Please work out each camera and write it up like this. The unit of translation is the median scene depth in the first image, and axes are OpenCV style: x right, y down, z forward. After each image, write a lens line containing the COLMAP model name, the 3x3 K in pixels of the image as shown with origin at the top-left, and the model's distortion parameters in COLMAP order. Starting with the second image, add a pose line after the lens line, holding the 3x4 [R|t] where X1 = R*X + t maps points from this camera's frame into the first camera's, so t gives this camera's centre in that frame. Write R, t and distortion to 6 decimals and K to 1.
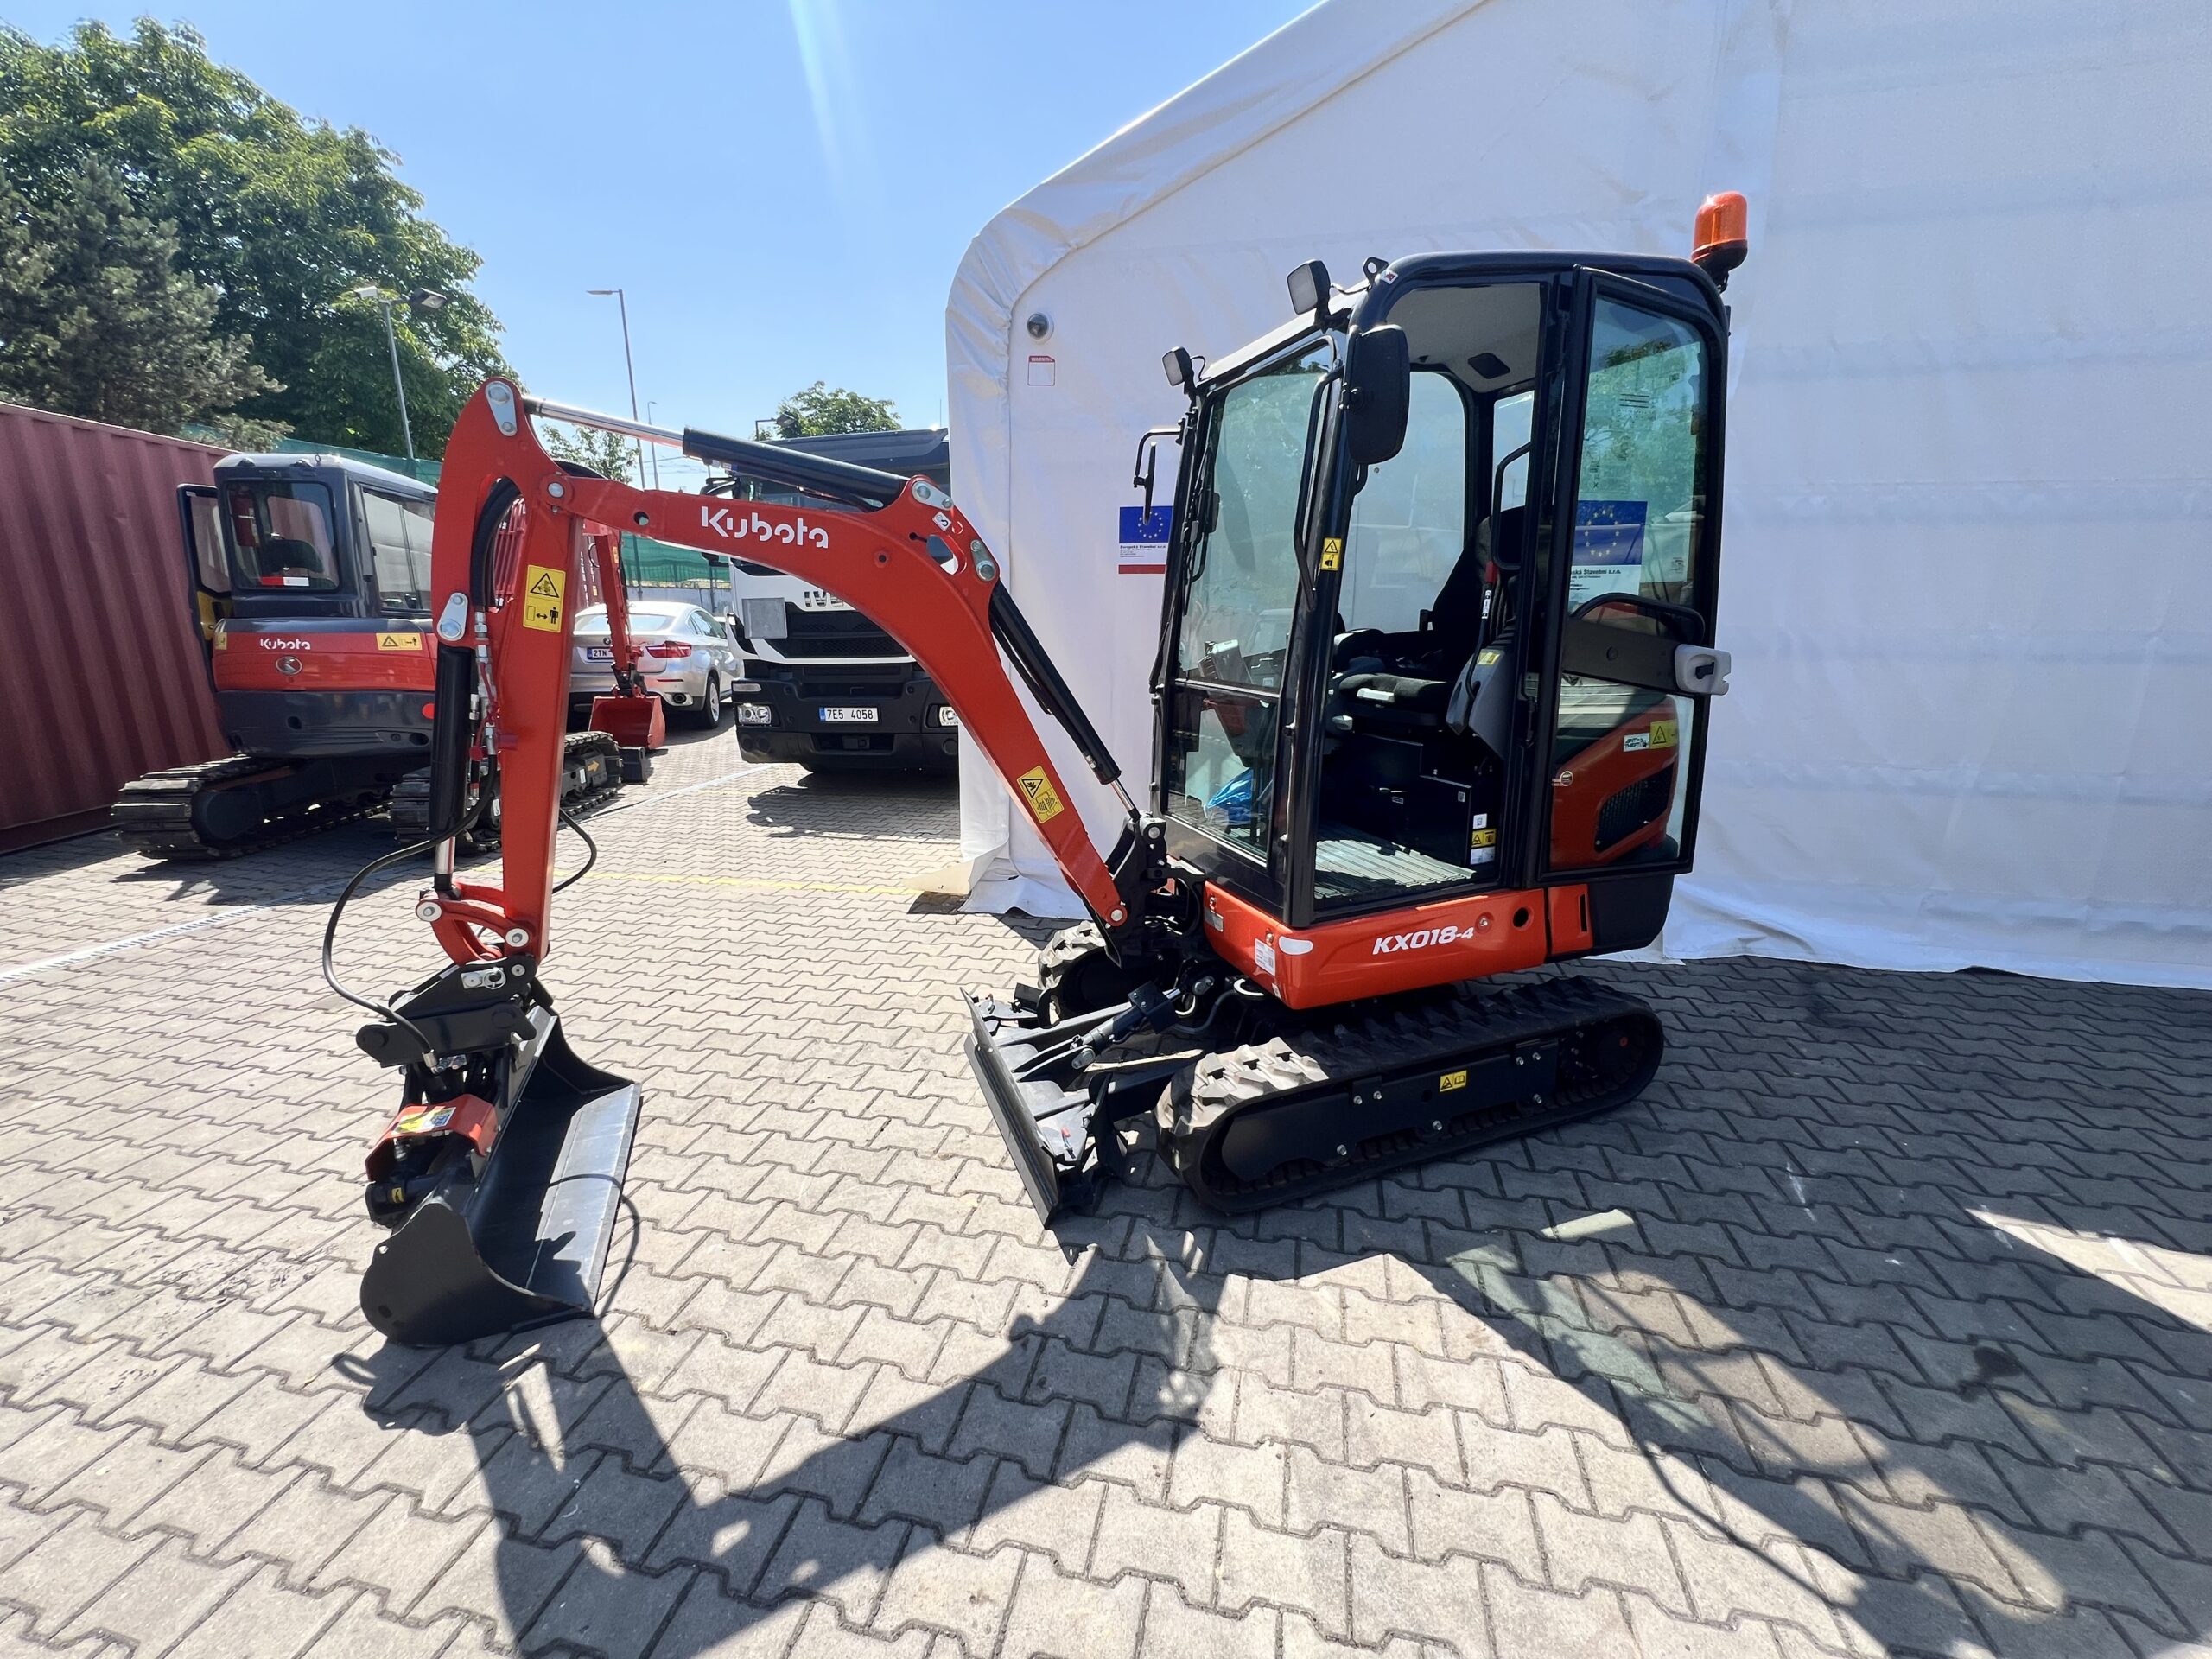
lens RADIAL K [[891.6, 0, 1102.5], [0, 891.6, 832.3], [0, 0, 1]] dist [-0.002440, 0.000758]
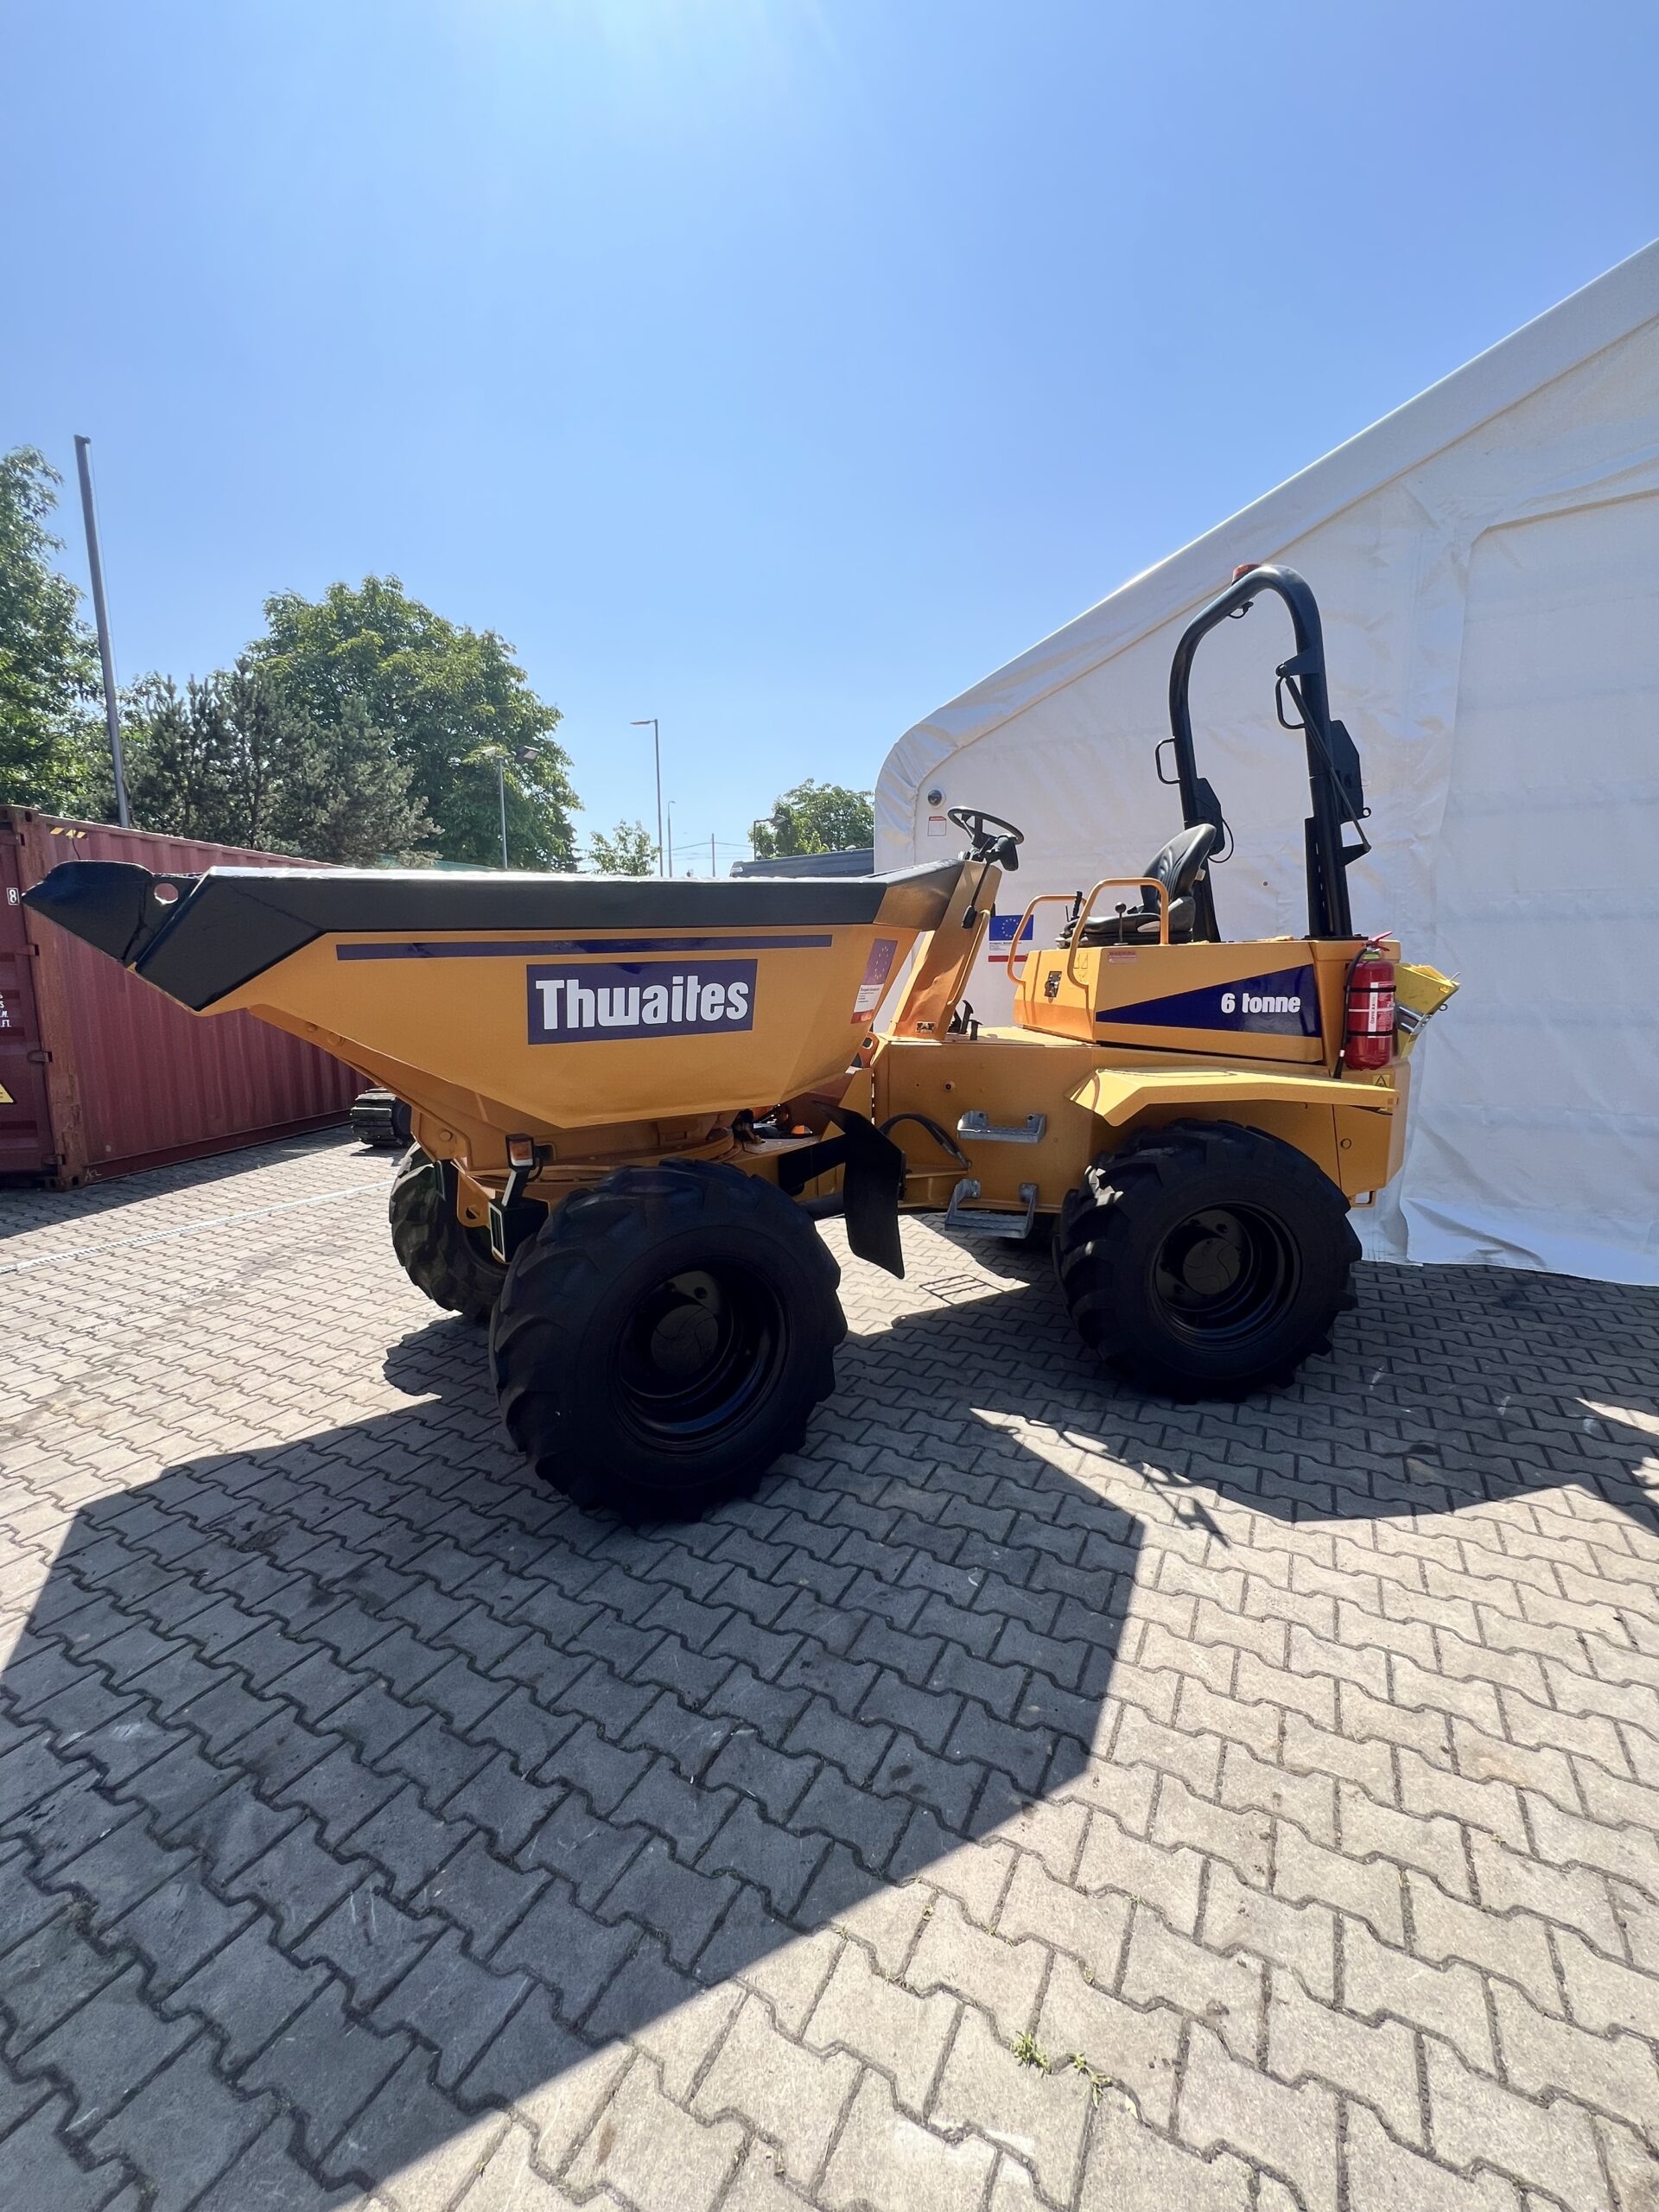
lens RADIAL K [[888.0, 0, 828.3], [0, 888.0, 1103.9], [0, 0, 1]] dist [-0.001075, 0.000118]
pose [[0.964446, 0.031275, -0.262423, 0.171722], [-0.057185, 0.994145, -0.091685, 0.084449], [0.258019, 0.103432, 0.960587, -0.434082]]
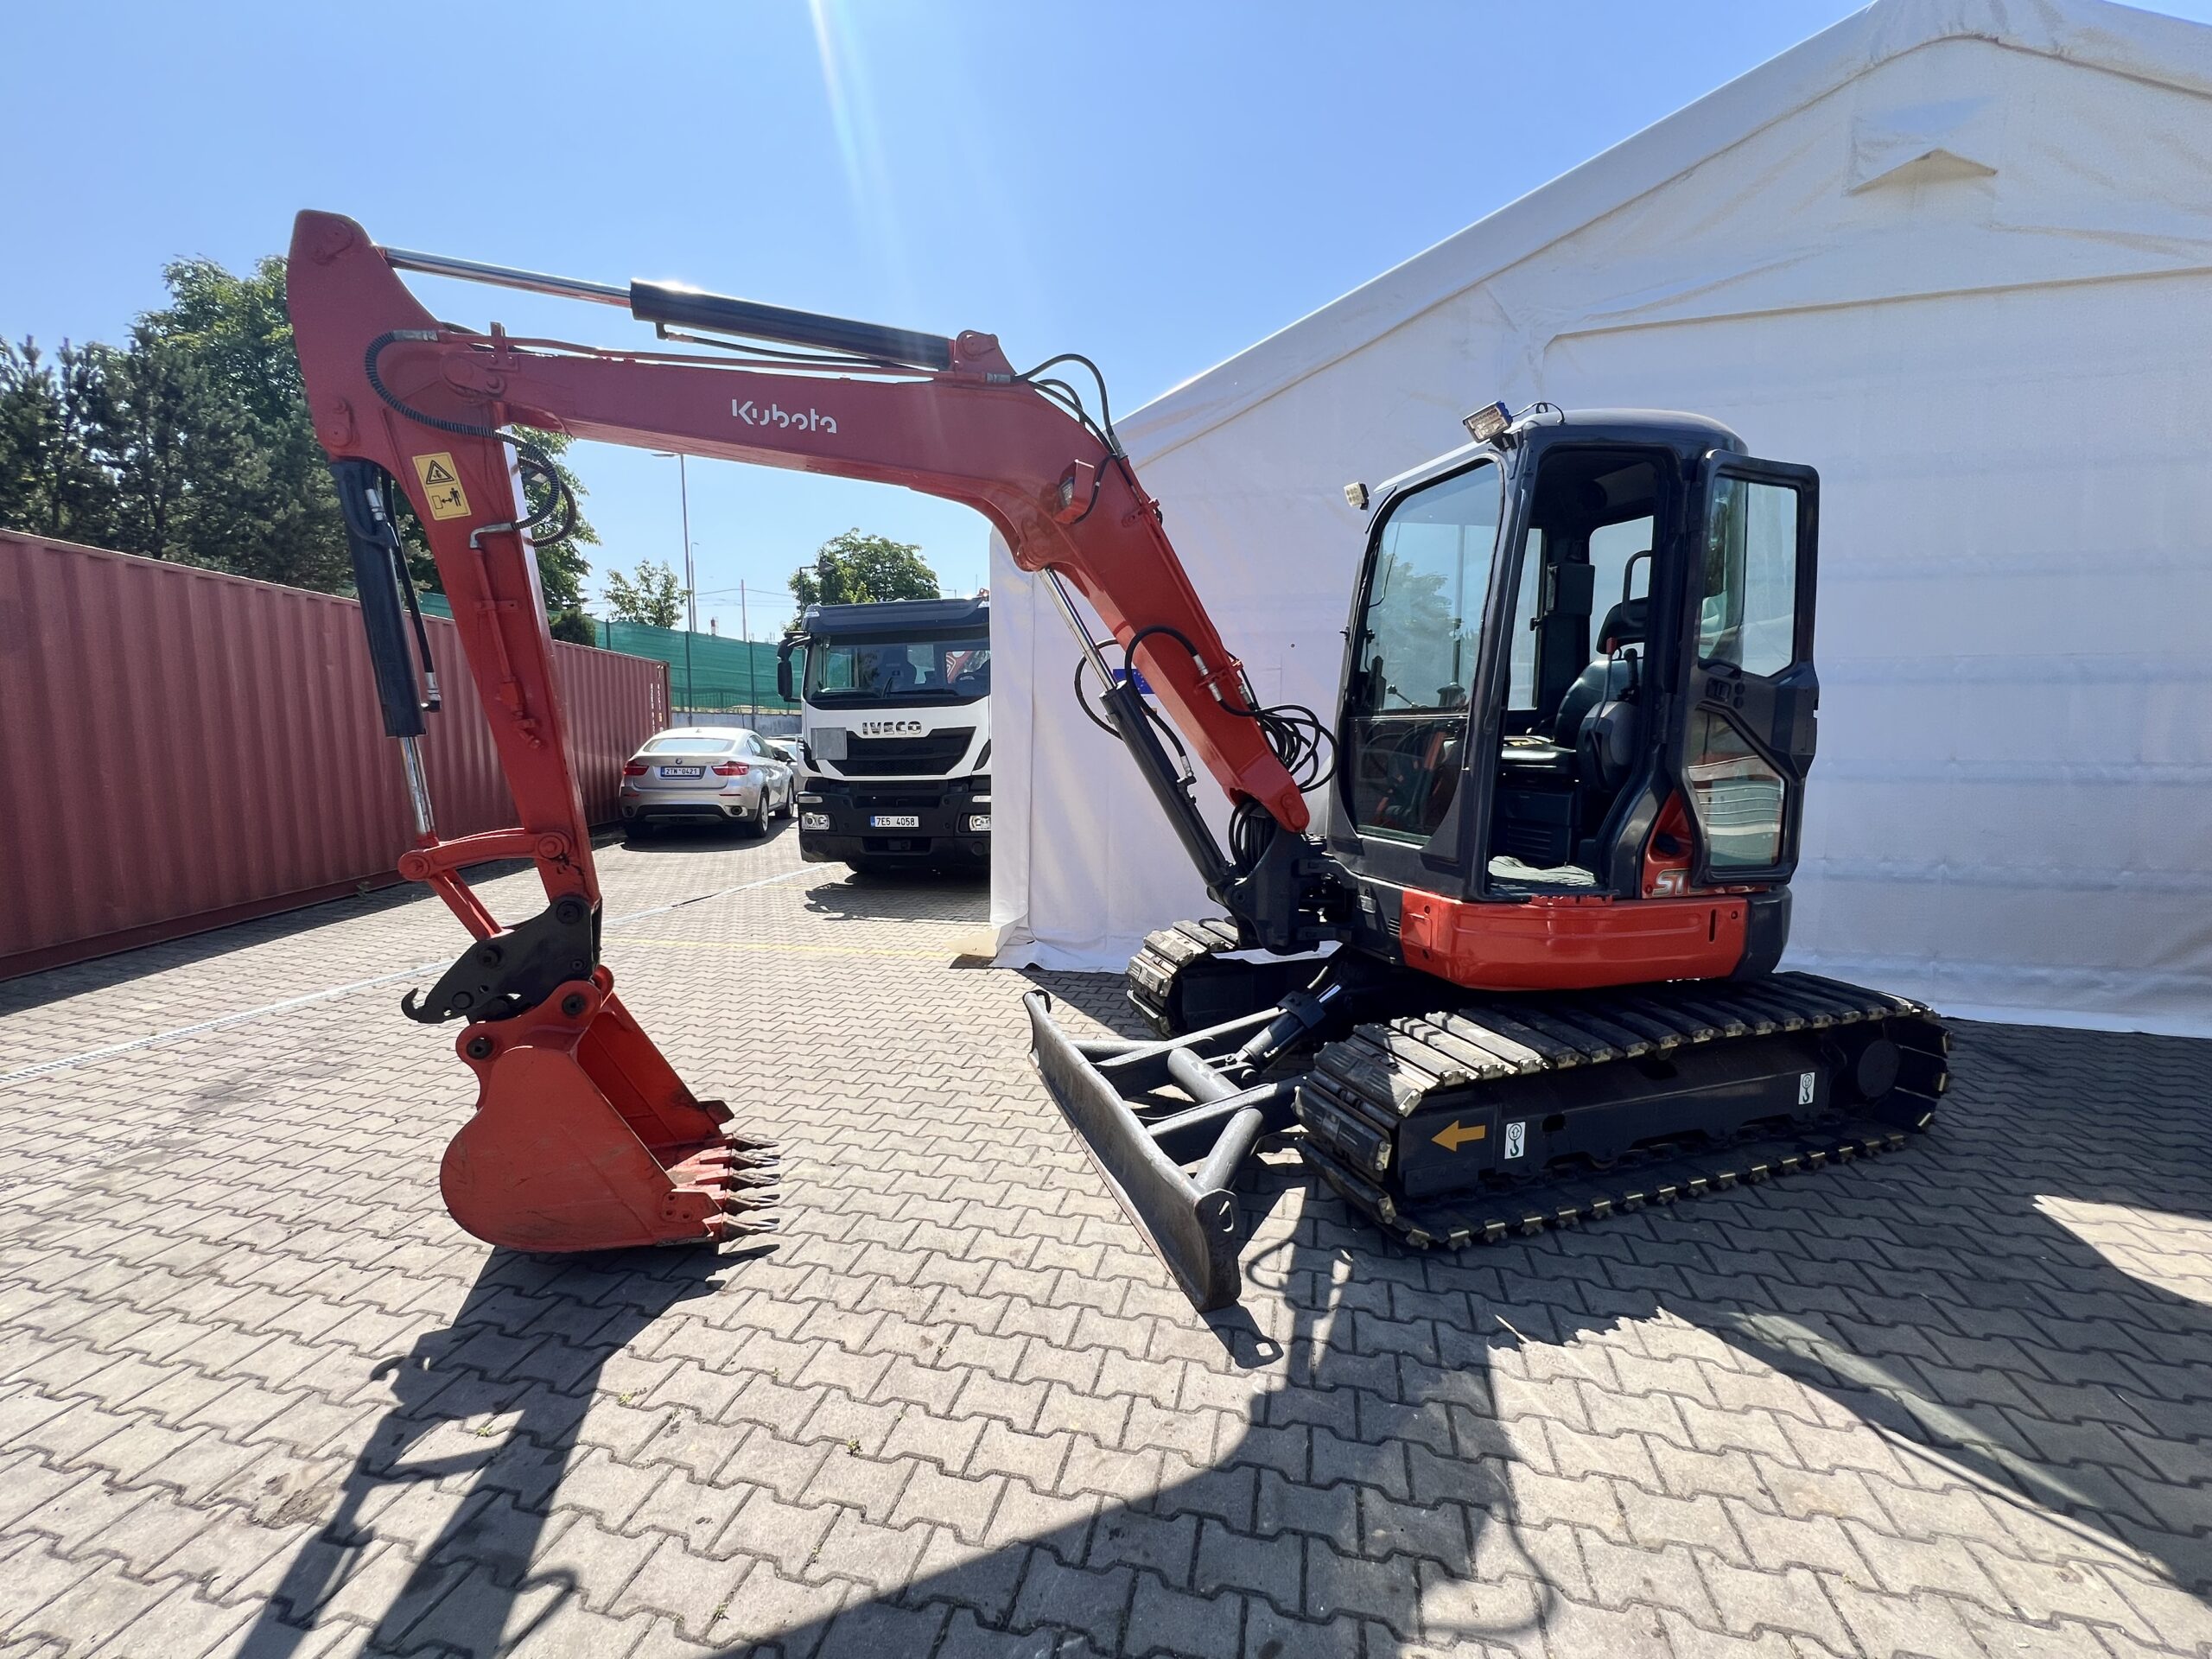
lens RADIAL K [[891.6, 0, 1103.0], [0, 891.6, 831.3], [0, 0, 1]] dist [-0.002440, 0.000758]
pose [[0.999933, 0.003706, -0.011010, 0.022976], [-0.005137, 0.991112, -0.132927, 0.079011], [0.010419, 0.132975, 0.991065, -0.382191]]
